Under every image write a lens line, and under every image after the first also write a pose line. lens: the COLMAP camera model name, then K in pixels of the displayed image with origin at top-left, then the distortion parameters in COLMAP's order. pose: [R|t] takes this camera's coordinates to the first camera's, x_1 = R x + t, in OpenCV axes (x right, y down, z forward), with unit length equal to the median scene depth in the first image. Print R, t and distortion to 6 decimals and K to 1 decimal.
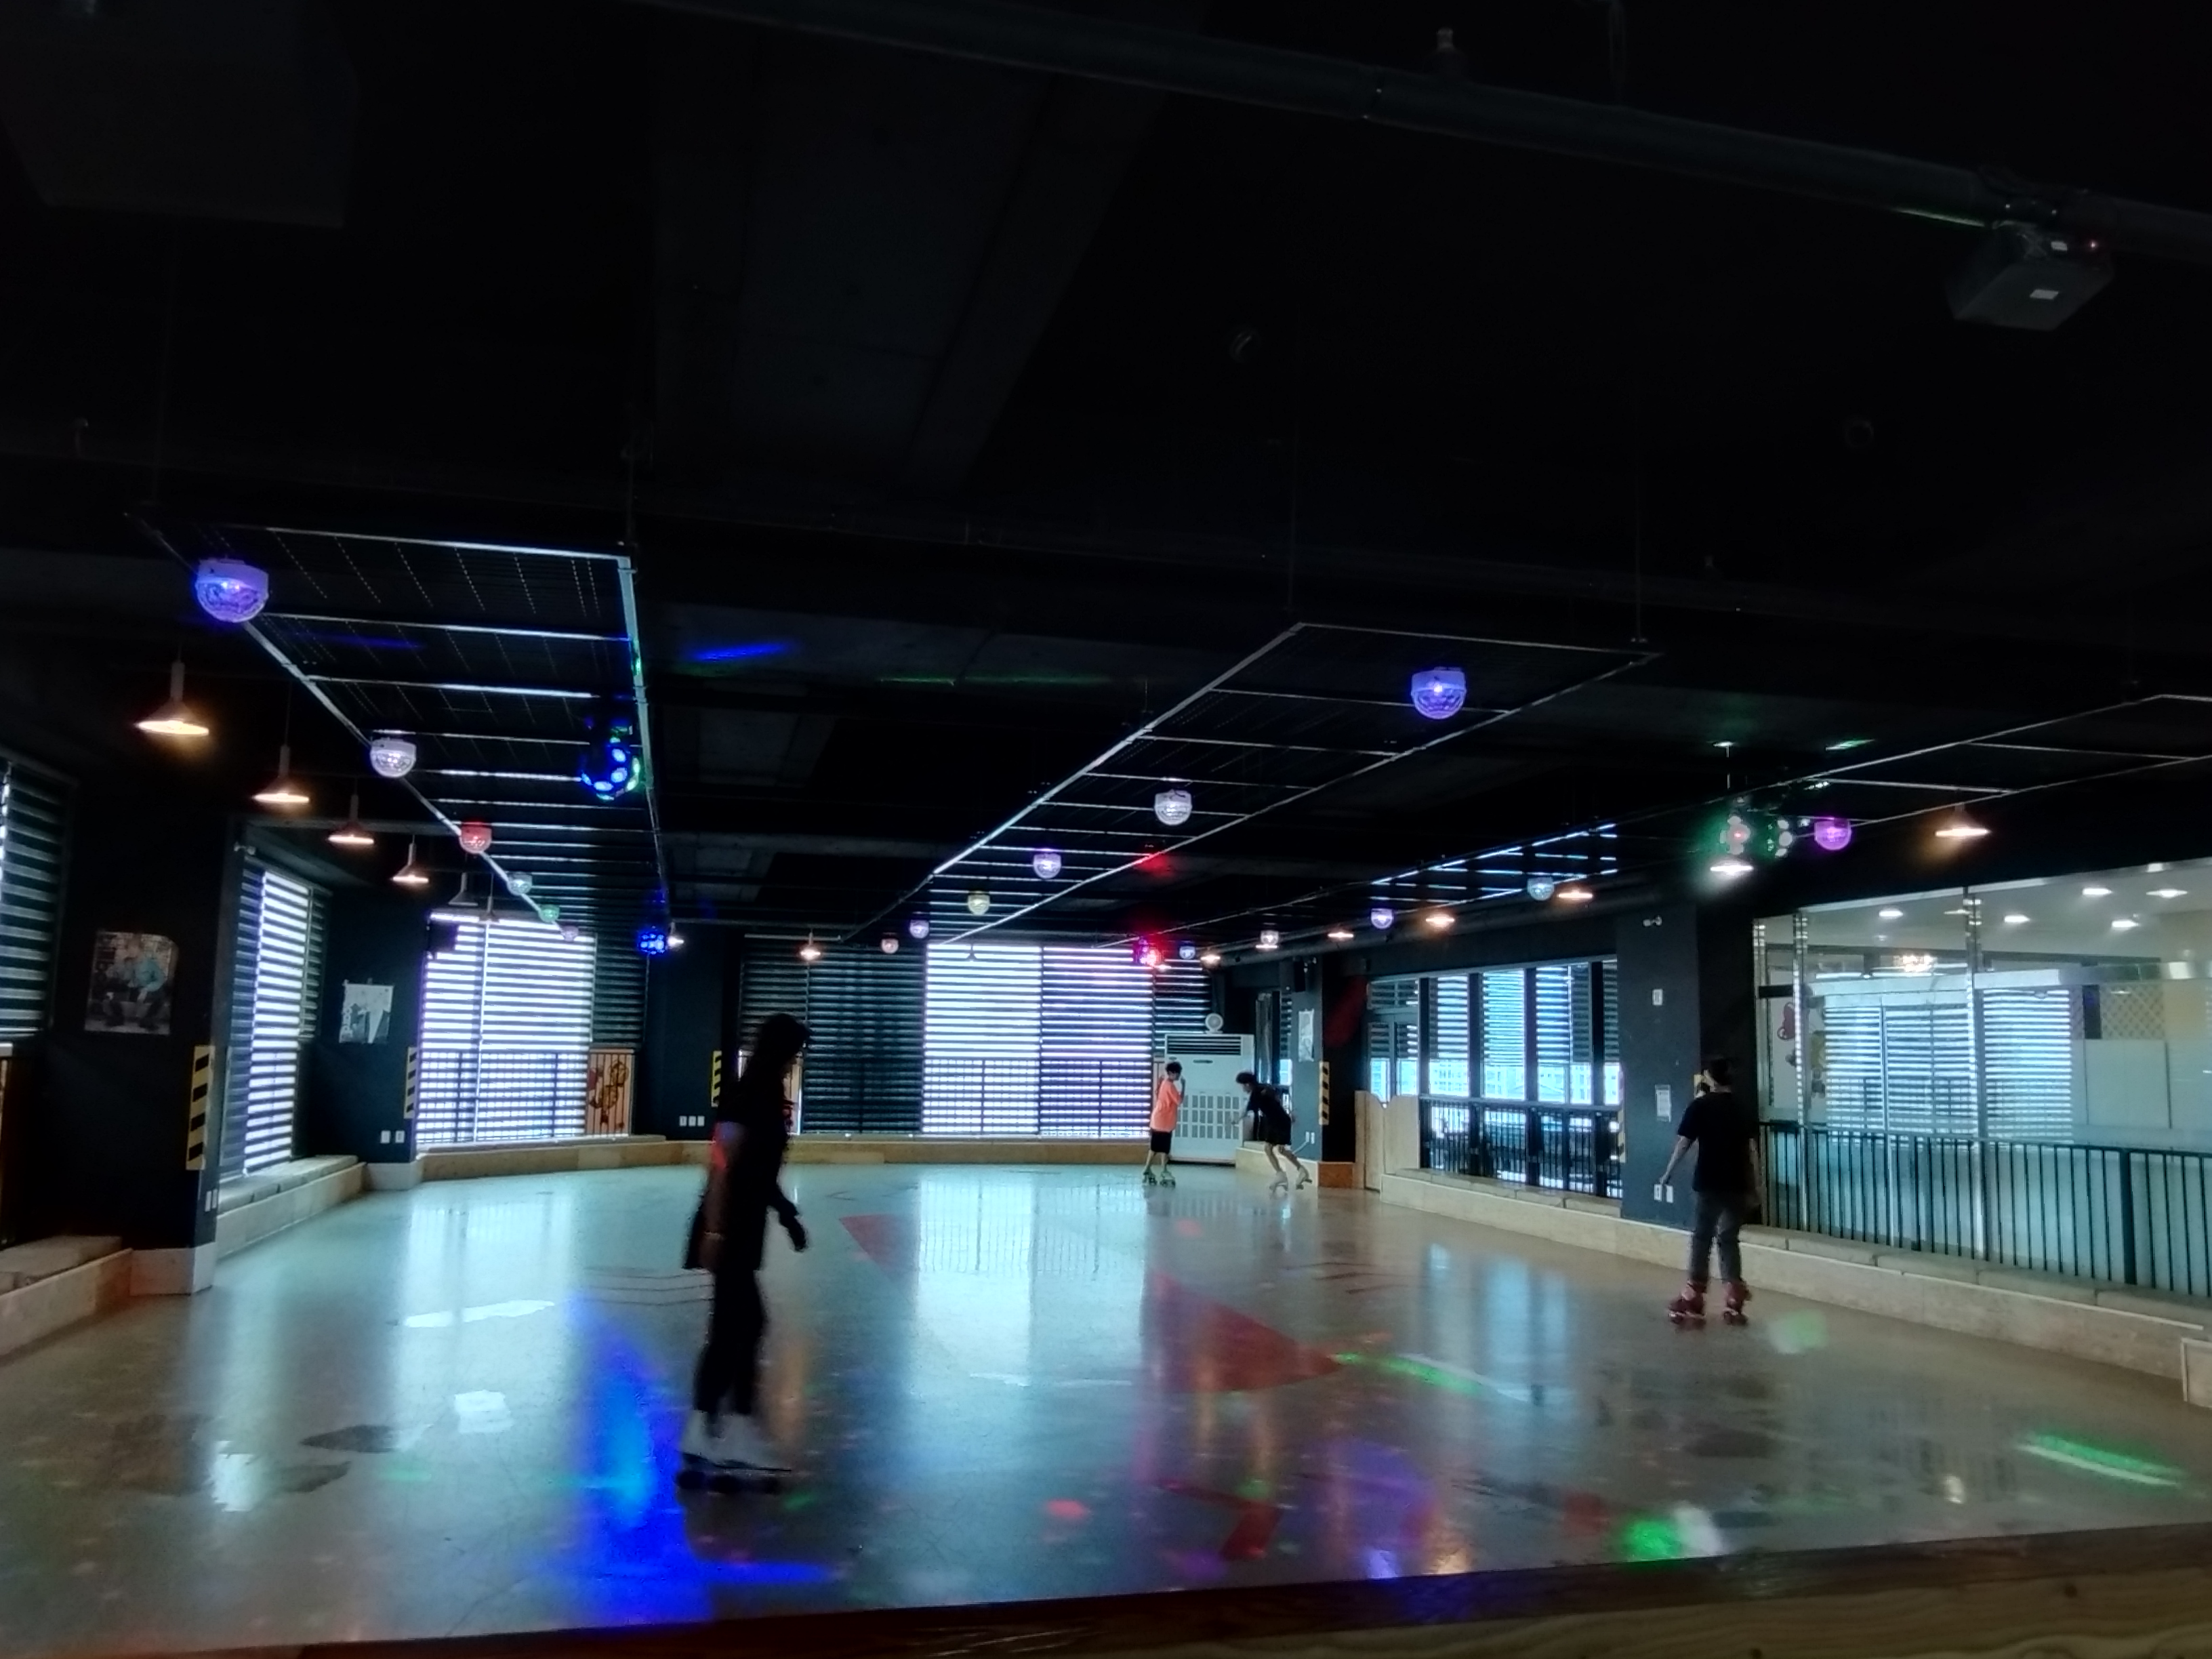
lens RADIAL K [[1655.4, 0, 1089.2], [0, 1655.4, 836.7], [0, 0, 1]] dist [0.011065, 0.001442]
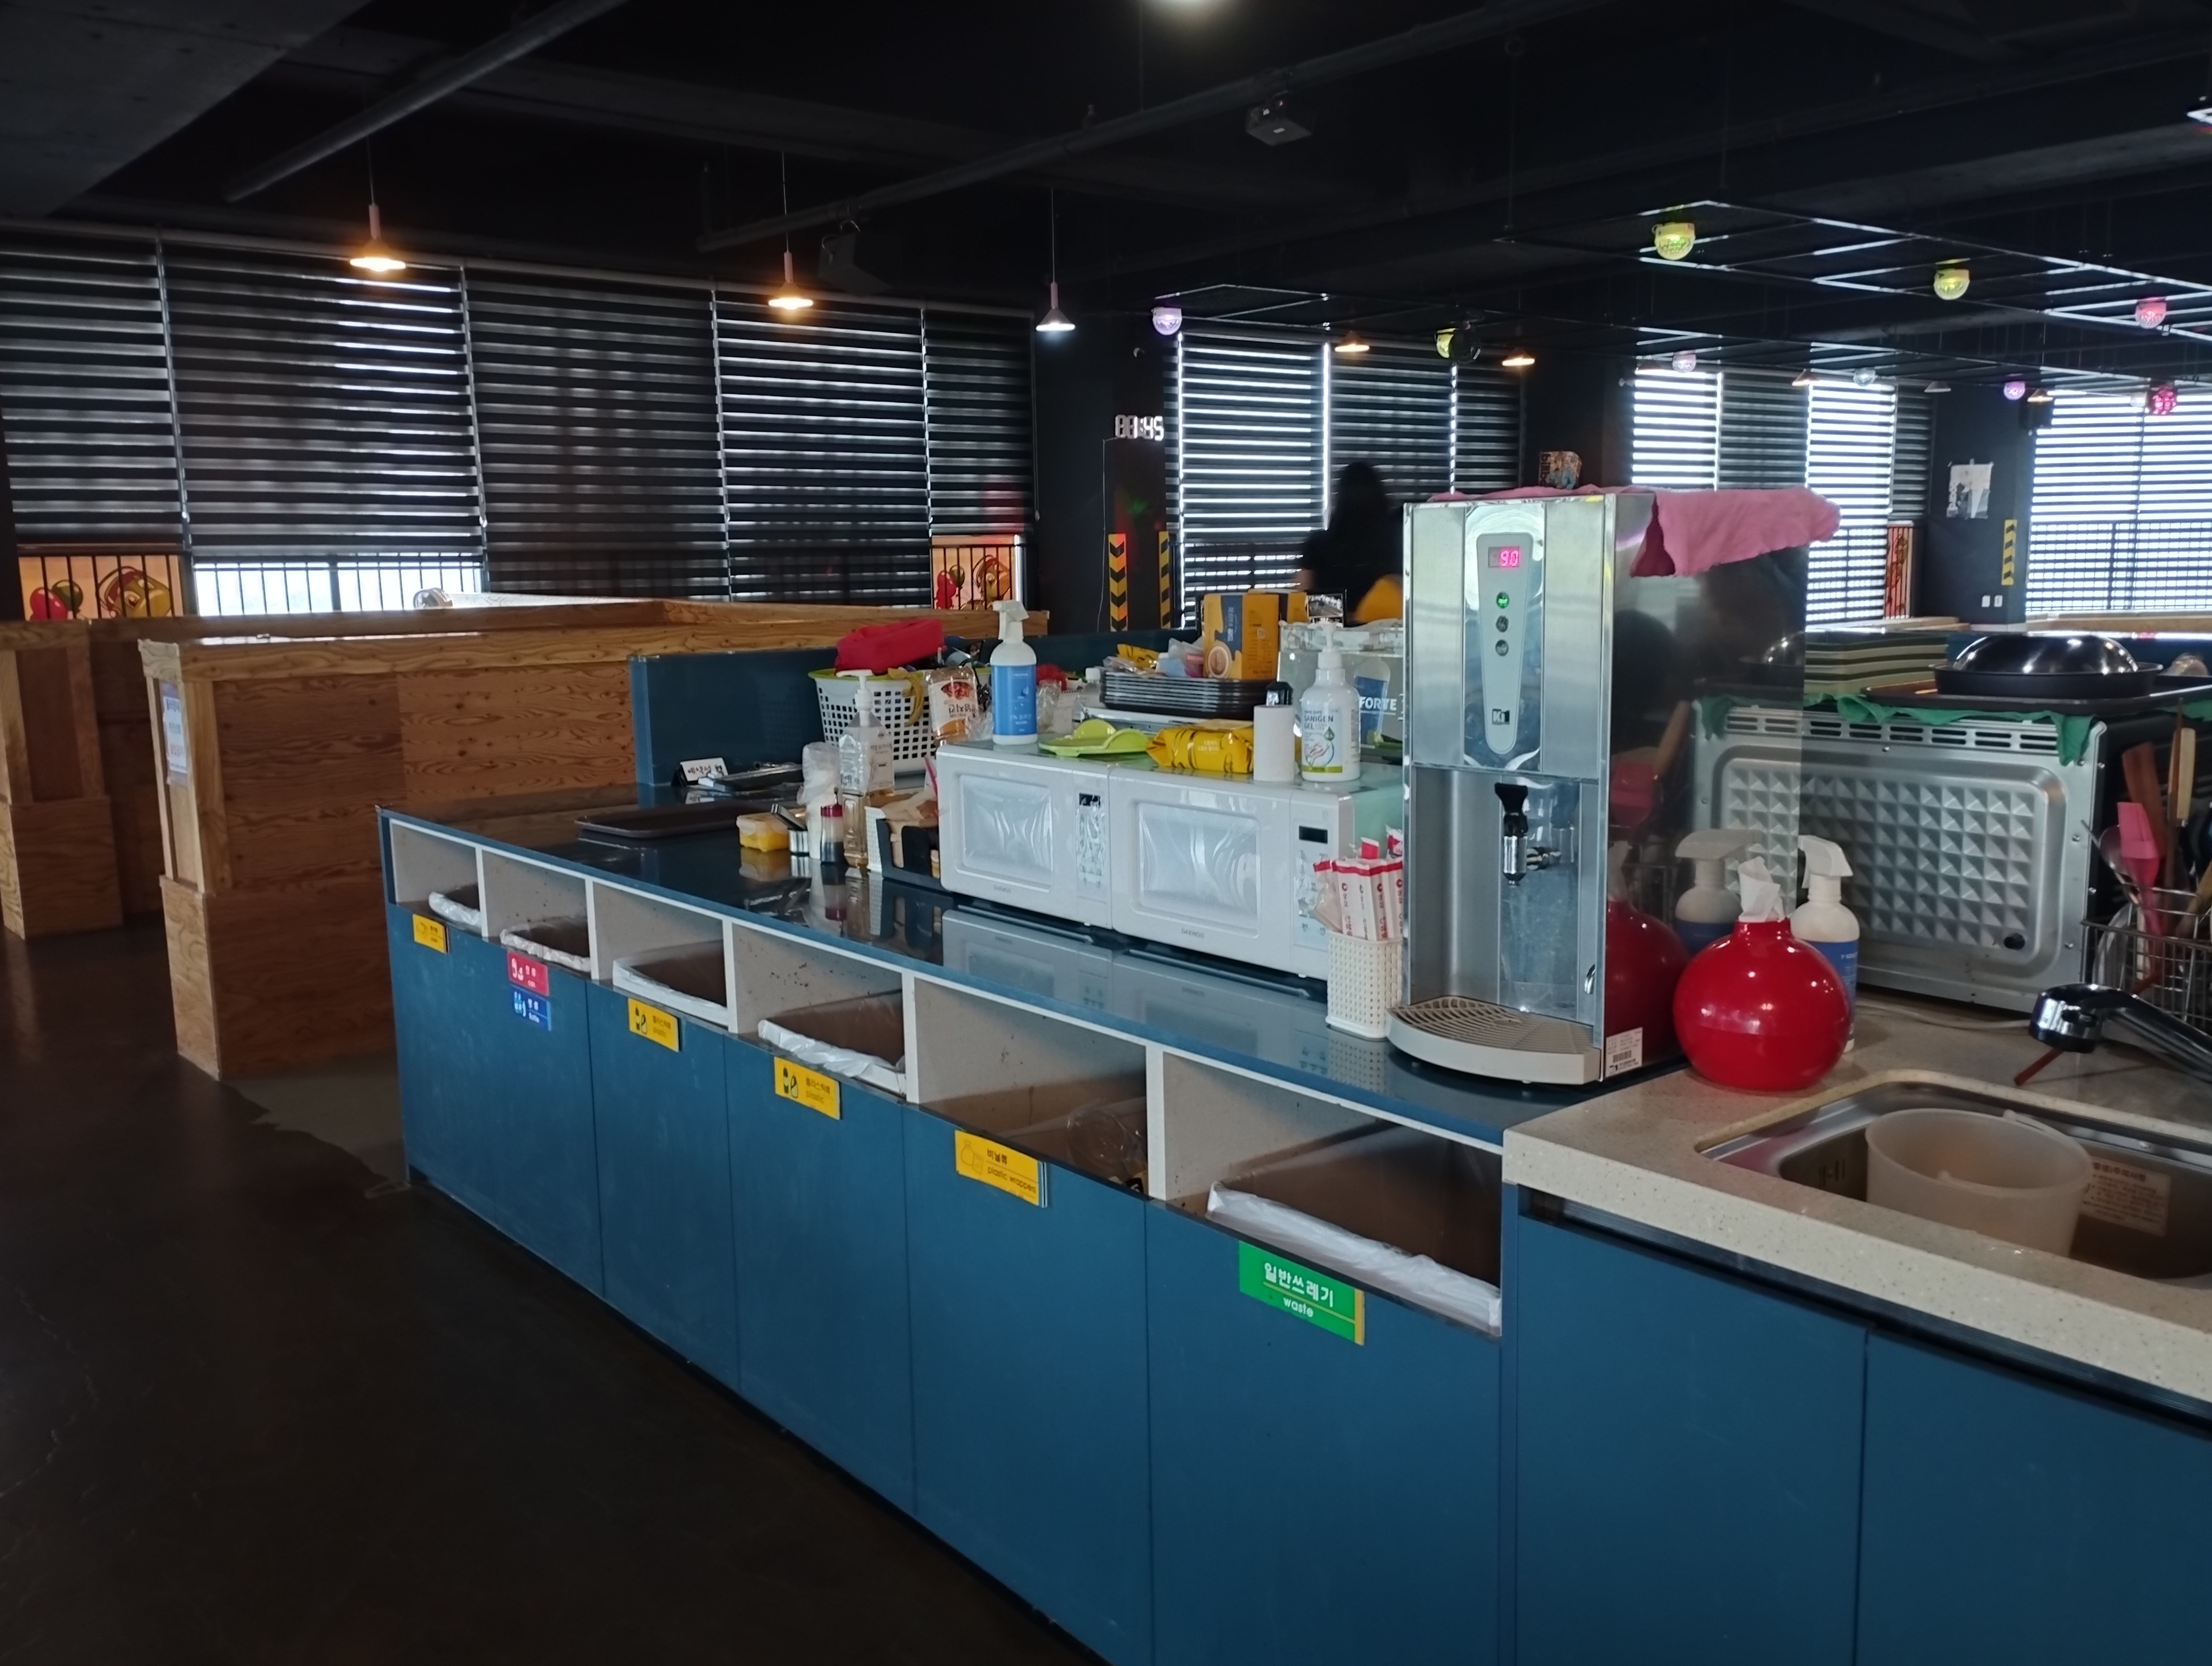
lens RADIAL K [[1812.7, 0, 1096.9], [0, 1812.7, 834.3], [0, 0, 1]] dist [0.086374, -0.057437]
pose [[0.423197, 0.115463, -0.898650, 0.451110], [0.140891, 0.971395, 0.191158, 0.011373], [0.895016, -0.207509, 0.394824, -0.054909]]
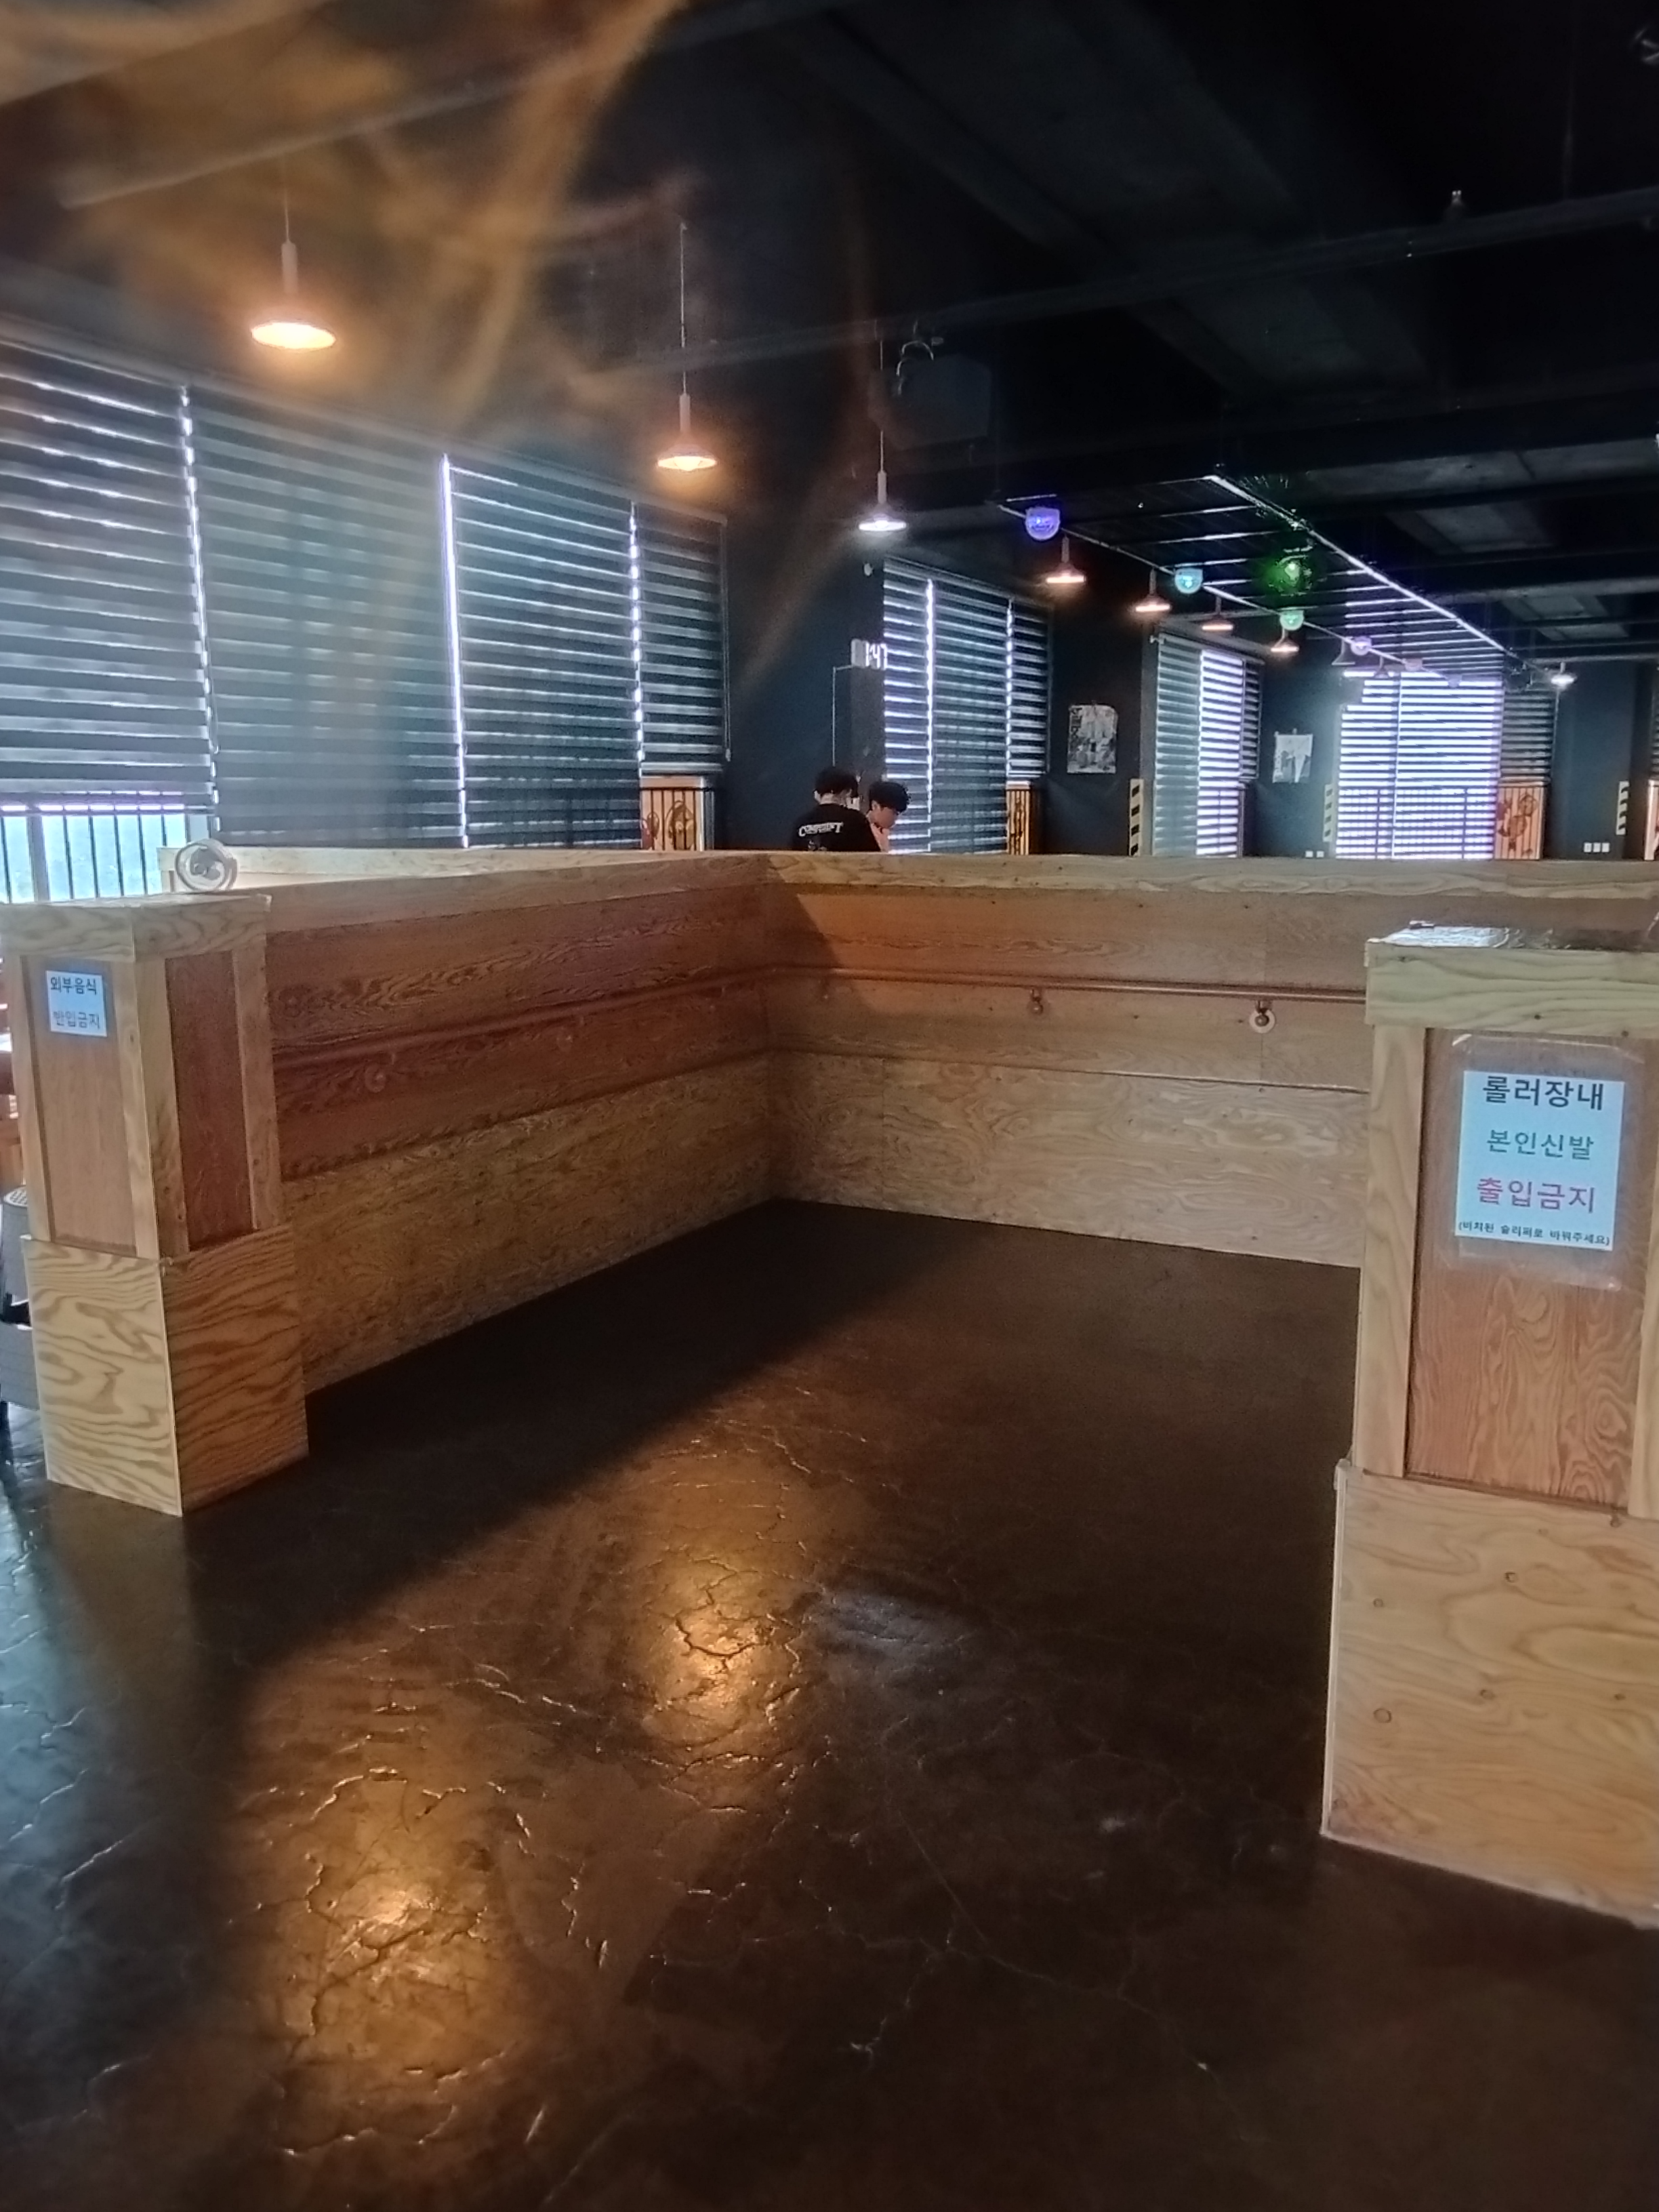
lens RADIAL K [[1655.4, 0, 810.5], [0, 1655.4, 1104.2], [0, 0, 1]] dist [0.011065, 0.001442]
pose [[0.731216, 0.096863, -0.675234, 0.168123], [0.111671, 0.959515, 0.258573, -0.007043], [0.672944, -0.264477, 0.690796, -0.177752]]
